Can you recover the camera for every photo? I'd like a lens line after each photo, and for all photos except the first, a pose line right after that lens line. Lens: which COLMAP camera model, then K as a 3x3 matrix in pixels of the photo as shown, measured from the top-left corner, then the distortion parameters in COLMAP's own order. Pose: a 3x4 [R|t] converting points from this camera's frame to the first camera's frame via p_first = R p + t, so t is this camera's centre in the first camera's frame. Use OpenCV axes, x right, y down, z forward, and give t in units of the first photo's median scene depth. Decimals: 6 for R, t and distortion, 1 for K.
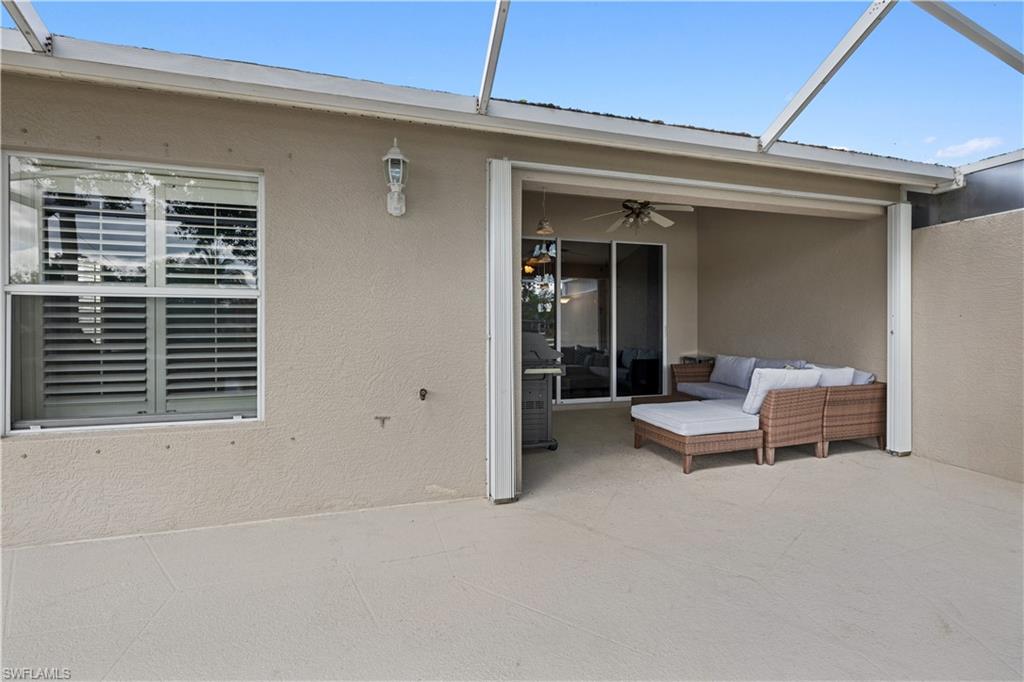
lens RADIAL K [[437.7, 0, 513.5], [0, 437.7, 324.3], [0, 0, 1]] dist [-0.000057, -0.000019]
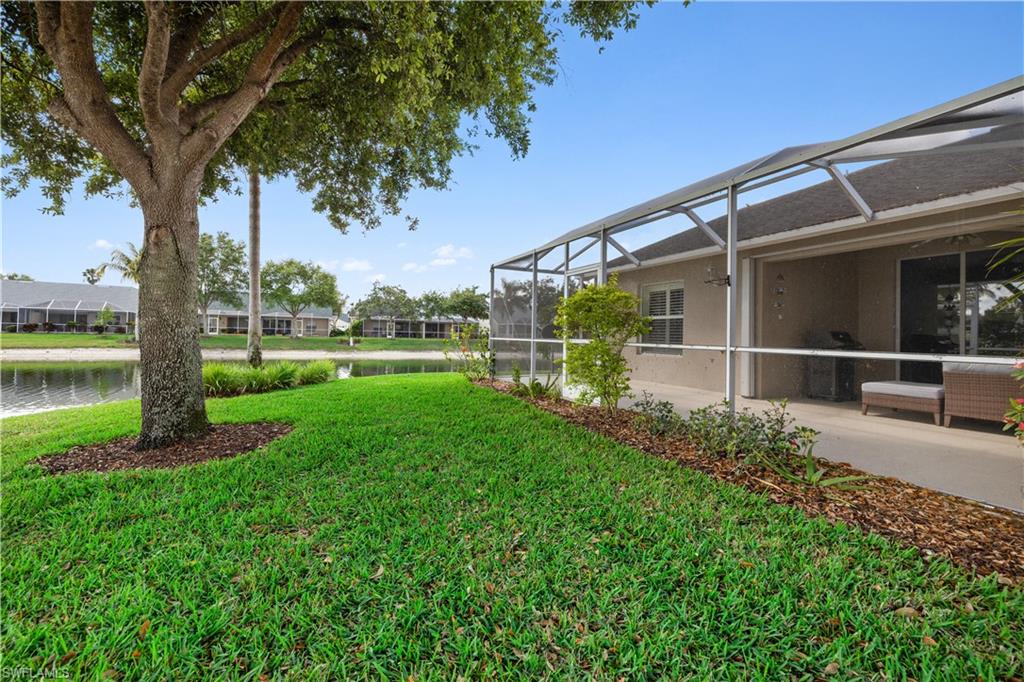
lens RADIAL K [[437.7, 0, 513.5], [0, 437.7, 324.3], [0, 0, 1]] dist [-0.000057, -0.000019]
pose [[0.141186, -0.007234, -0.989957, 1.822345], [-0.002045, 0.999969, -0.007599, 0.015977], [0.989981, 0.003097, 0.141167, -0.537674]]
